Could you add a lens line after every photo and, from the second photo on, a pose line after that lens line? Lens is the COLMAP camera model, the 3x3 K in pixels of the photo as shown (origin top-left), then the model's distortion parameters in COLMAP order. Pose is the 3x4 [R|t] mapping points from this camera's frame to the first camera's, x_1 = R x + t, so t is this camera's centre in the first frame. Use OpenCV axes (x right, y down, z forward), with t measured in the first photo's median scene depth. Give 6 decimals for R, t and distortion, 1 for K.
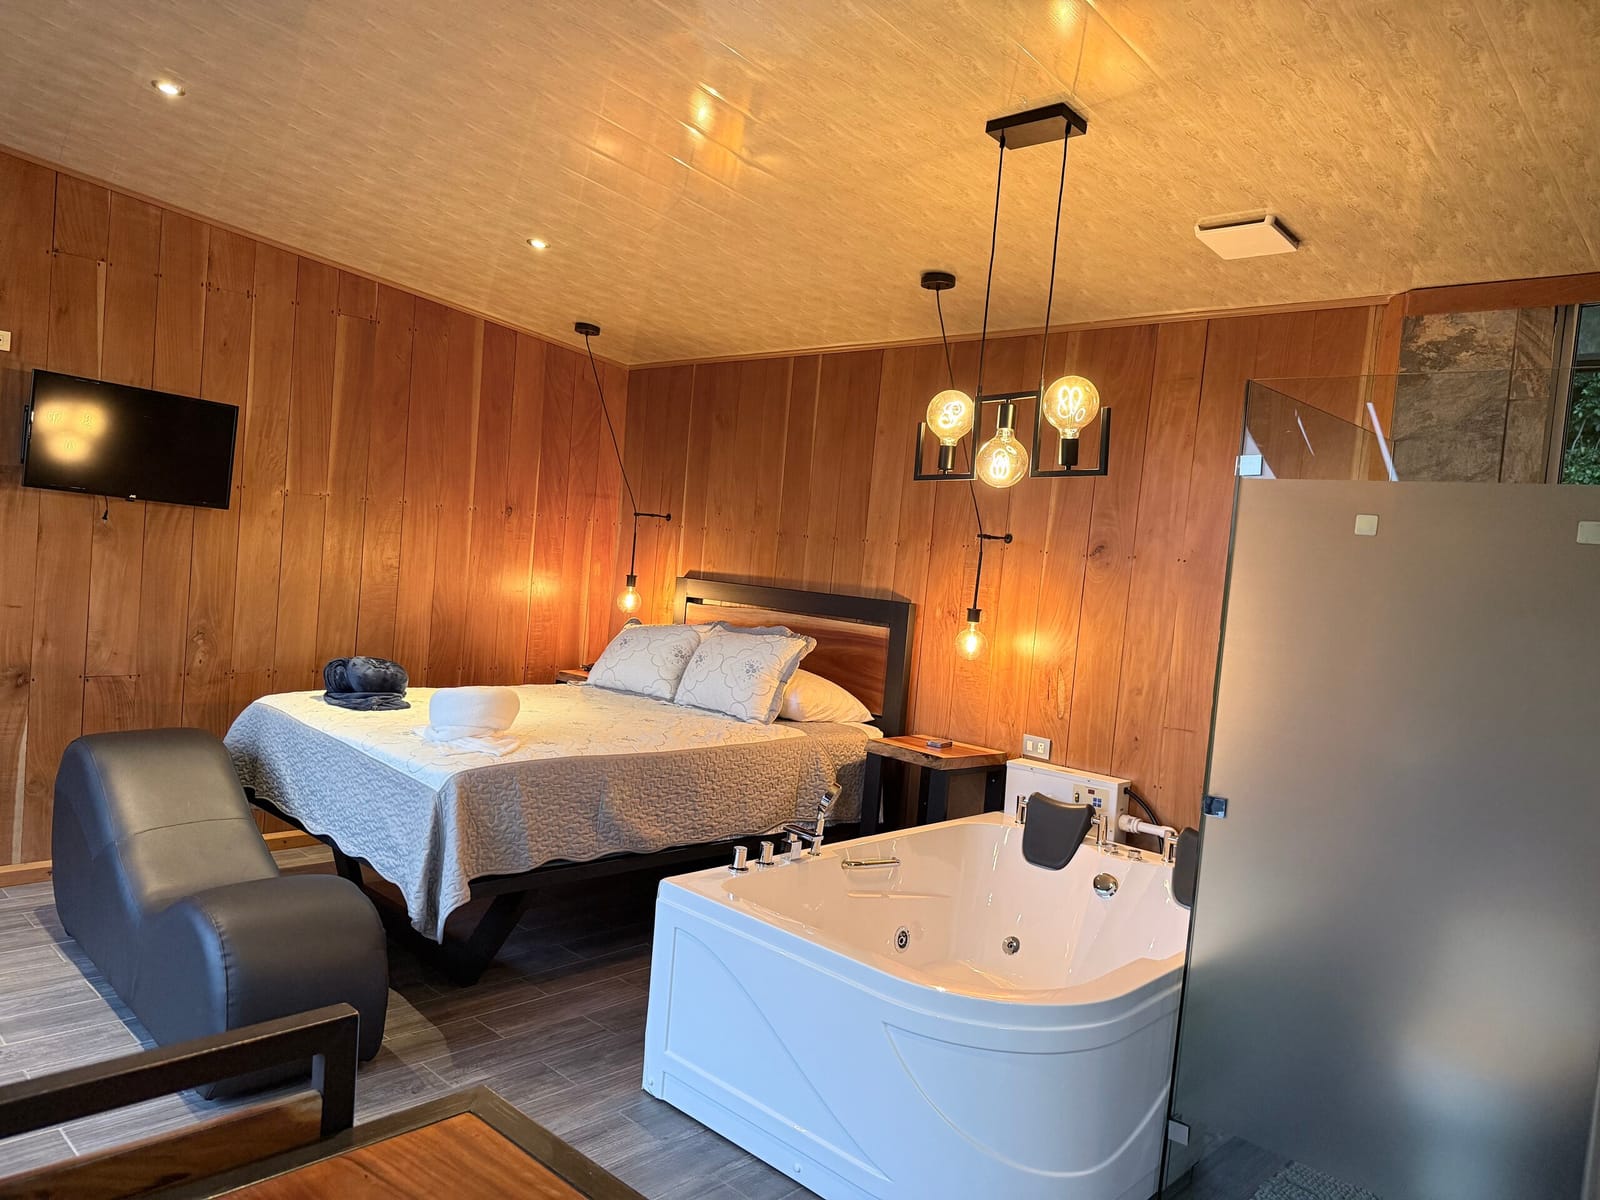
lens RADIAL K [[1135.7, 0, 800.0], [0, 1135.7, 600.0], [0, 0, 1]] dist [0.120064, -0.195279]
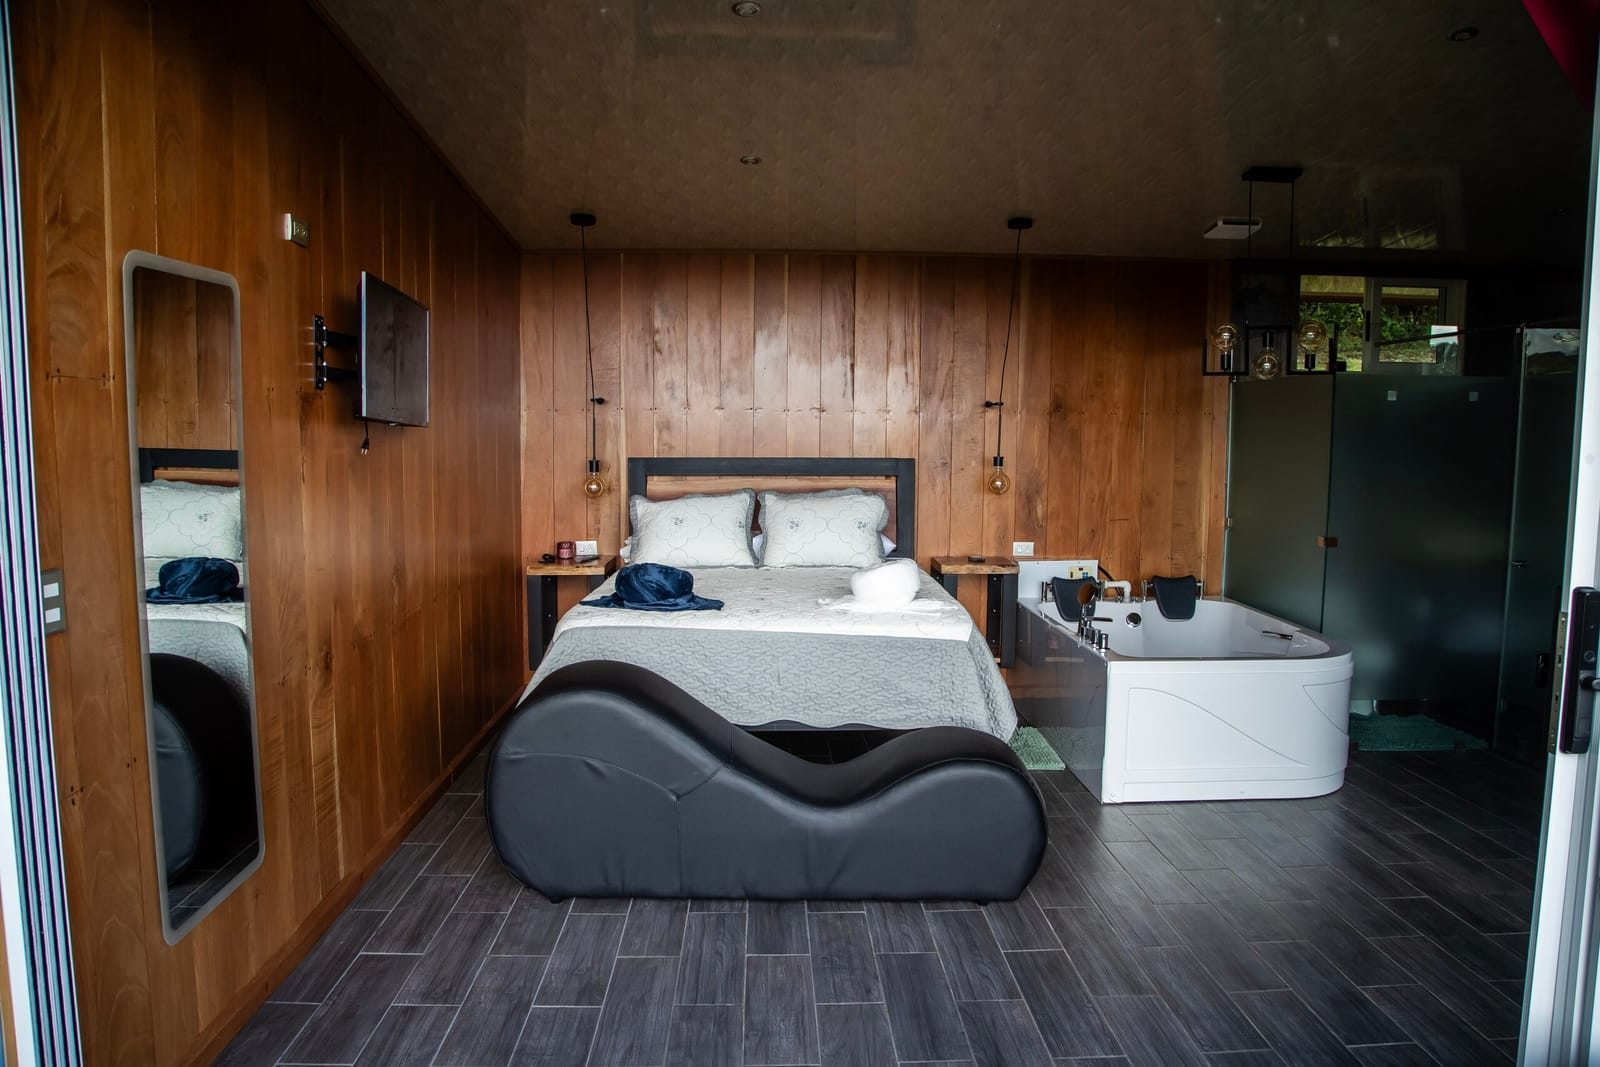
lens RADIAL K [[1094.3, 0, 800.0], [0, 1094.3, 533.5], [0, 0, 1]] dist [-0.119647, 0.066987]
pose [[0.694799, -0.144204, 0.704599, -0.962151], [0.082416, 0.989203, 0.121181, -0.080333], [-0.714466, -0.026126, 0.699182, 0.241921]]
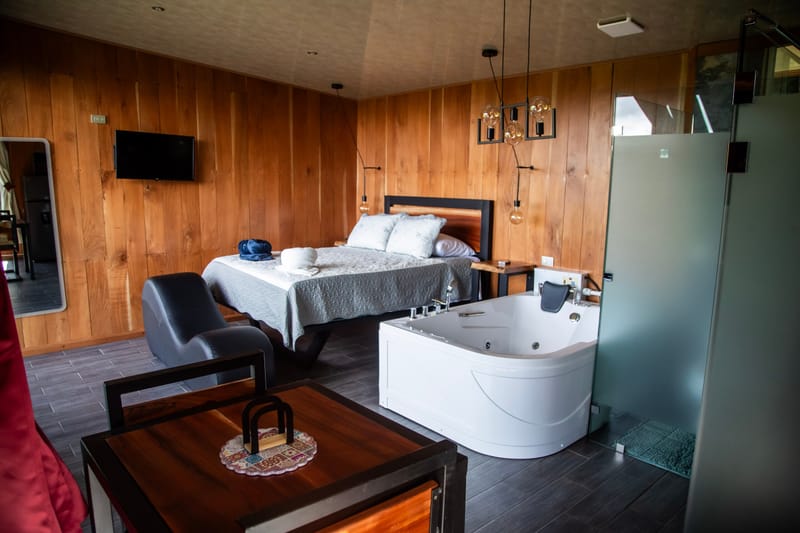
lens RADIAL K [[547.2, 0, 400.0], [0, 547.2, 266.5], [0, 0, 1]] dist [-0.119647, 0.066987]
pose [[0.993255, -0.056020, -0.101521, 0.030745], [0.066976, 0.991899, 0.107940, 0.005619], [0.094652, -0.114012, 0.988960, -0.081457]]
